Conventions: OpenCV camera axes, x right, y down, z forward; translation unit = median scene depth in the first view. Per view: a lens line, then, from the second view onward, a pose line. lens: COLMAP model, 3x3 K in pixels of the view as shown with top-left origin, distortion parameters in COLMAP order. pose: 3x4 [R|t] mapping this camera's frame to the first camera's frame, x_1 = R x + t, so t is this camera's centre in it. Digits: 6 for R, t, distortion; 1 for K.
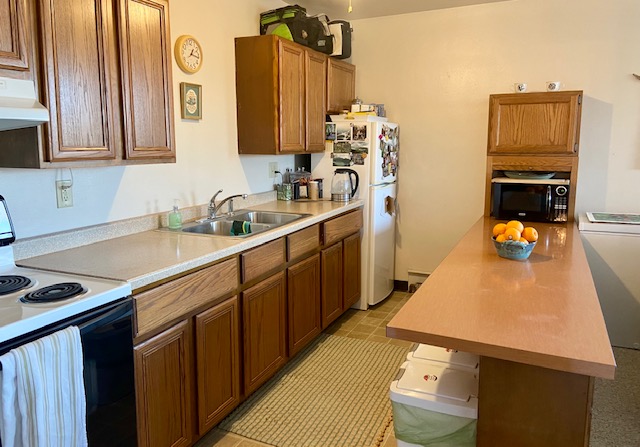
lens RADIAL K [[493.3, 0, 319.1], [0, 493.3, 204.0], [0, 0, 1]] dist [0.109308, 0.000787]
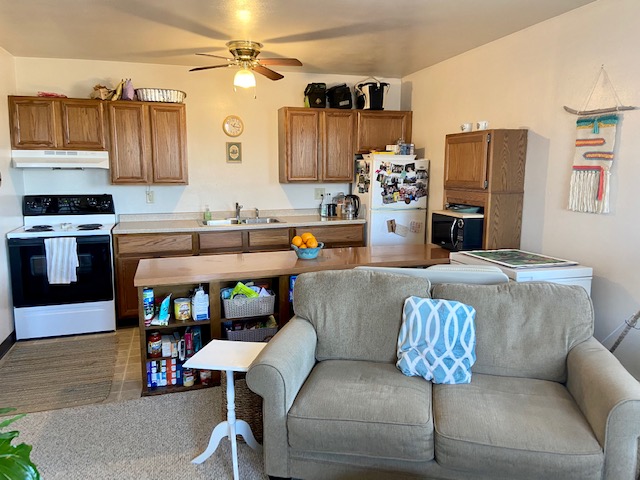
lens RADIAL K [[480.9, 0, 319.2], [0, 480.9, 235.7], [0, 0, 1]] dist [0.125272, -0.160385]
pose [[0.651778, 0.106124, -0.750948, 1.023183], [-0.095888, 0.993747, 0.057211, -0.029279], [0.752324, 0.034719, 0.657878, 0.079952]]
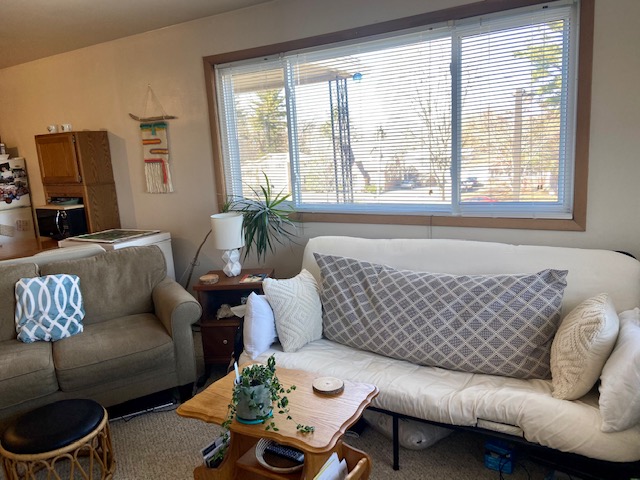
lens RADIAL K [[480.9, 0, 319.2], [0, 480.9, 235.7], [0, 0, 1]] dist [0.125272, -0.160385]
pose [[0.990271, -0.036165, -0.134372, 1.202591], [0.044375, 0.997294, 0.058608, -0.016312], [0.131889, -0.064001, 0.989196, -0.103796]]
